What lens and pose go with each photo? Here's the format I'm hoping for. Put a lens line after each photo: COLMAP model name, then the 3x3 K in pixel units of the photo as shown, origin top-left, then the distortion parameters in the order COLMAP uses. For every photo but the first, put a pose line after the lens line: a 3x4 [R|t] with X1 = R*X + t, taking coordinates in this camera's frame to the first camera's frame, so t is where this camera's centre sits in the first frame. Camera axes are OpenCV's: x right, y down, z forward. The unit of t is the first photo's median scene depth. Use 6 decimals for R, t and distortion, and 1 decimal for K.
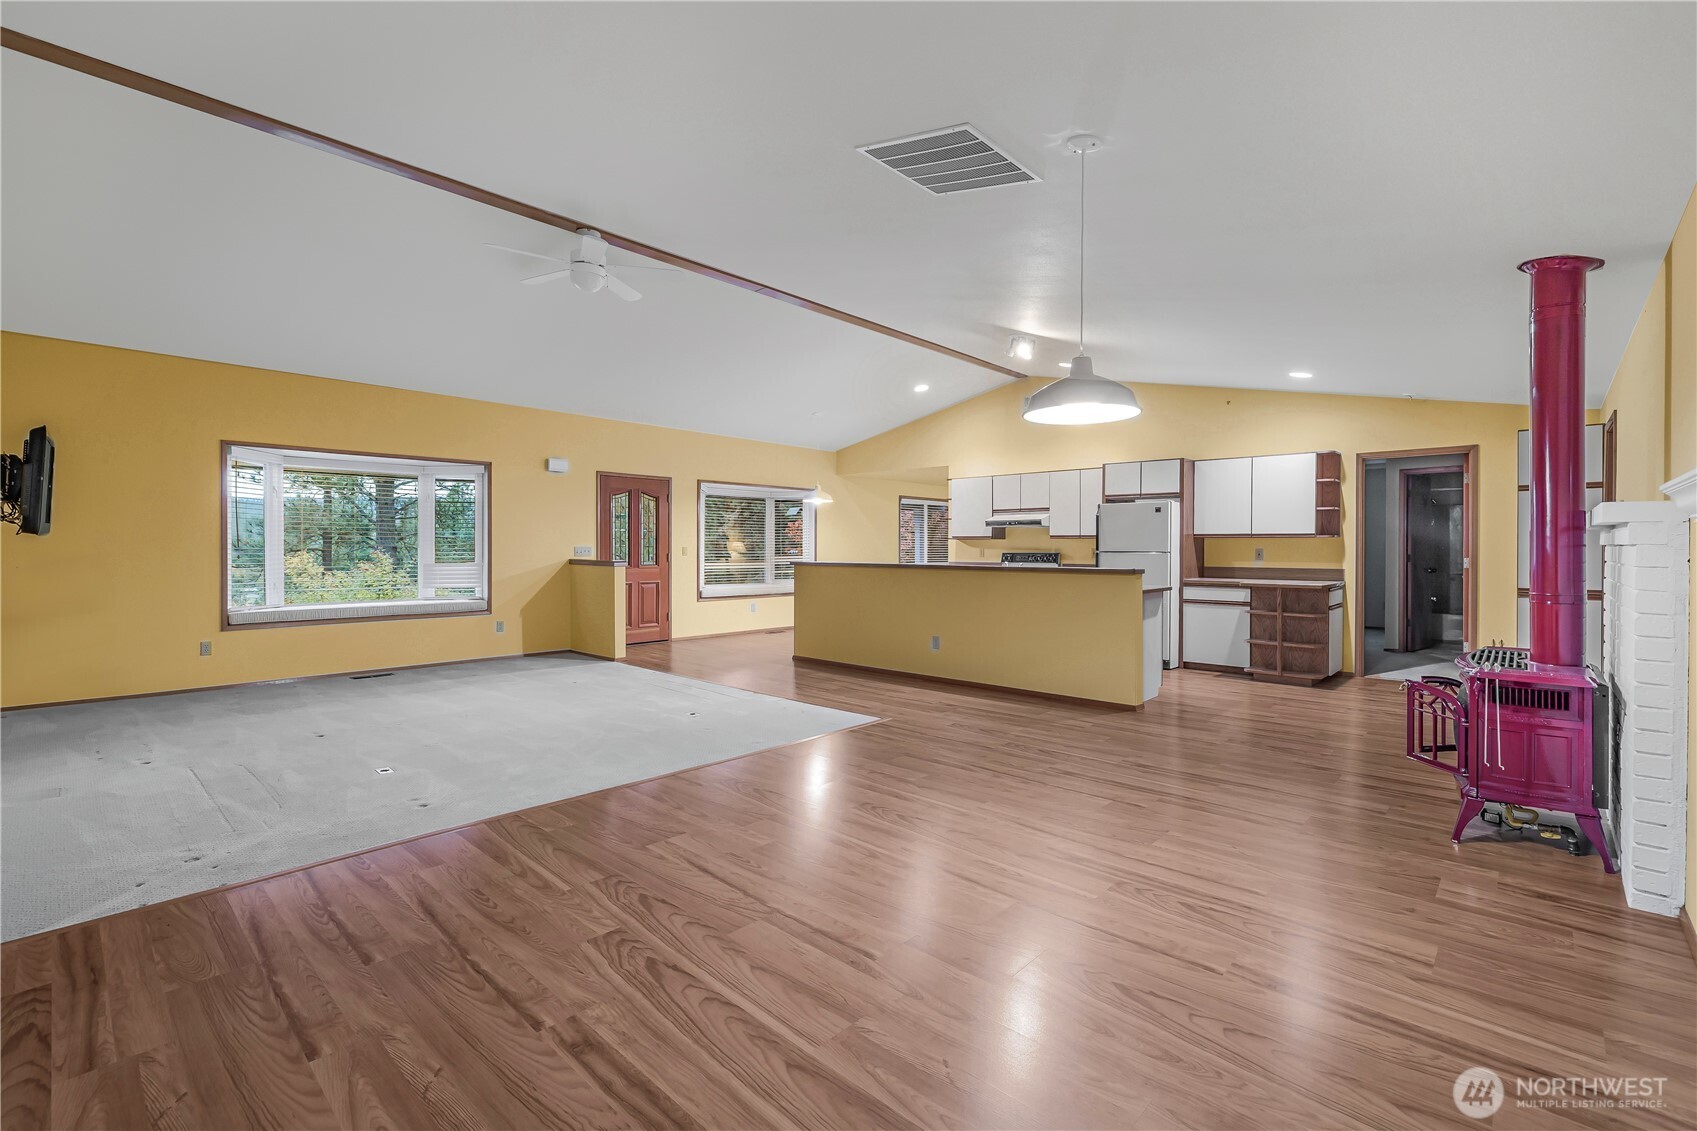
lens RADIAL K [[743.0, 0, 814.3], [0, 743.0, 563.9], [0, 0, 1]] dist [-0.000707, -0.000180]
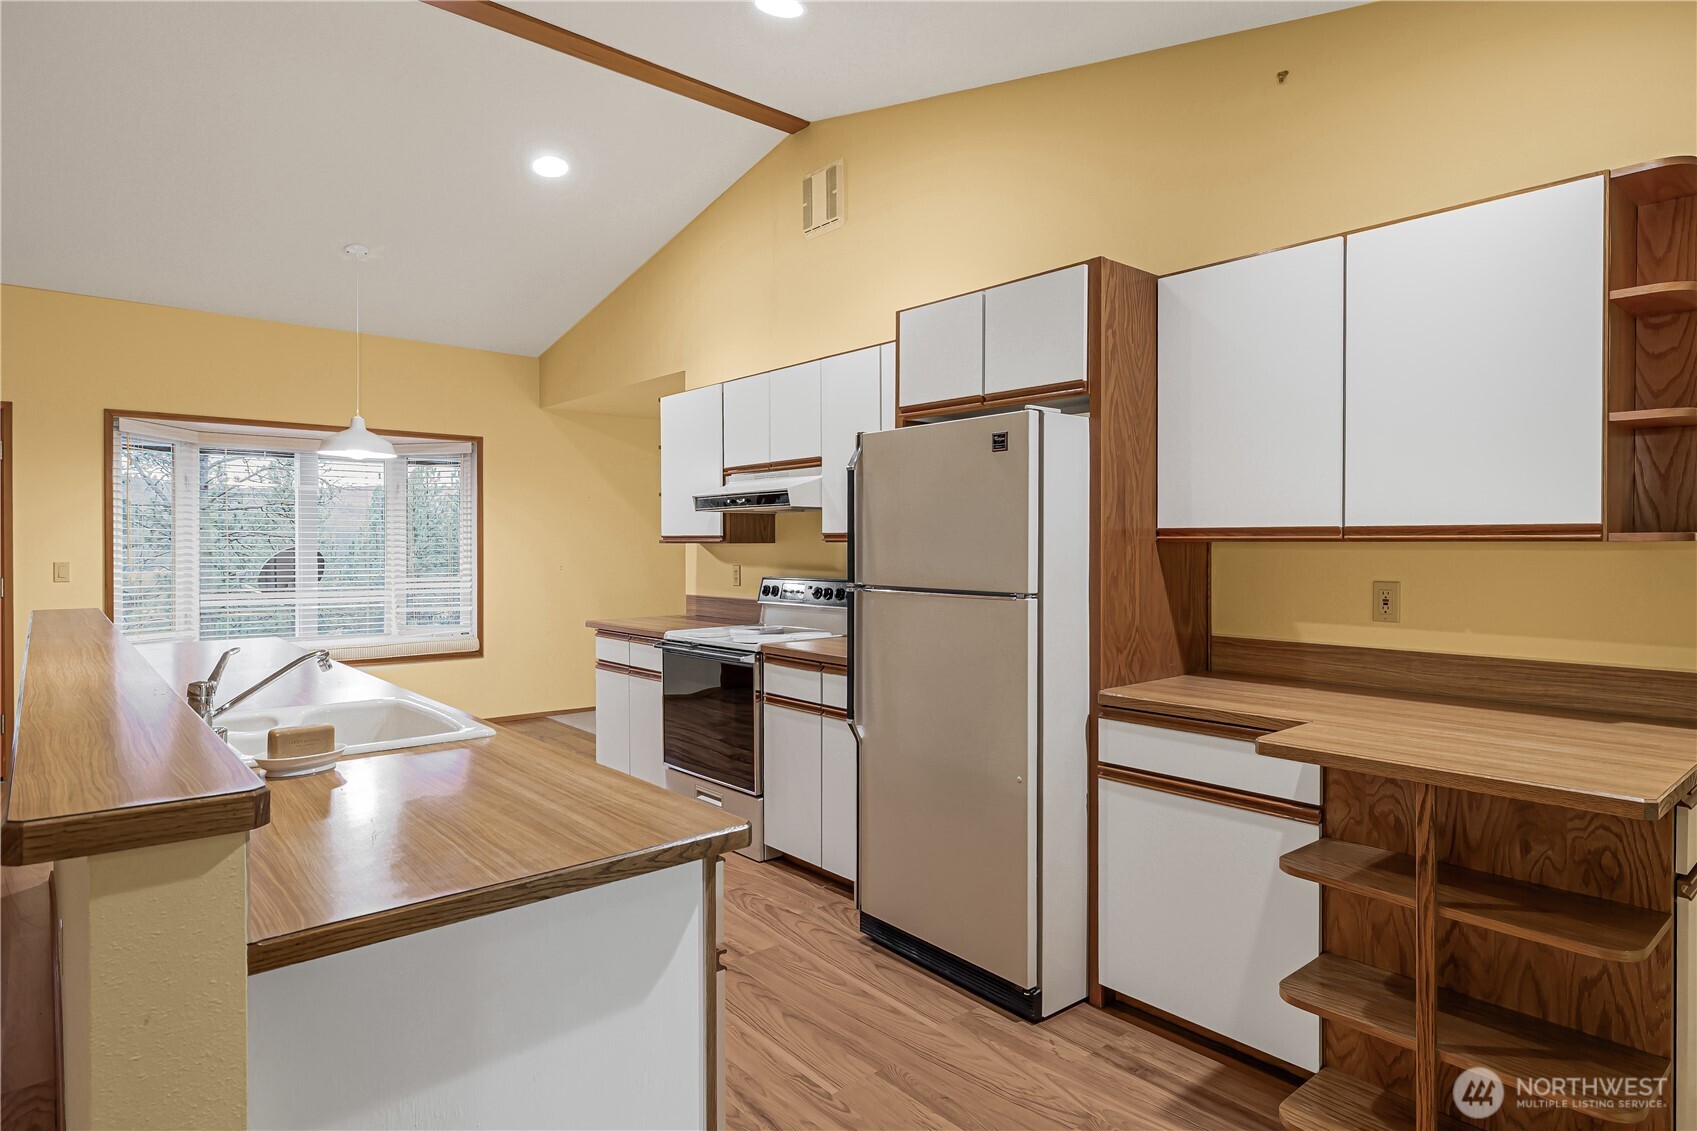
lens RADIAL K [[935.9, 0, 848.5], [0, 935.9, 565.5], [0, 0, 1]] dist [0.000735, -0.000237]
pose [[0.996279, -0.001778, -0.086165, 0.369502], [0.001835, 0.999998, 0.000583, -0.023093], [0.086164, -0.000739, 0.996281, 0.546350]]
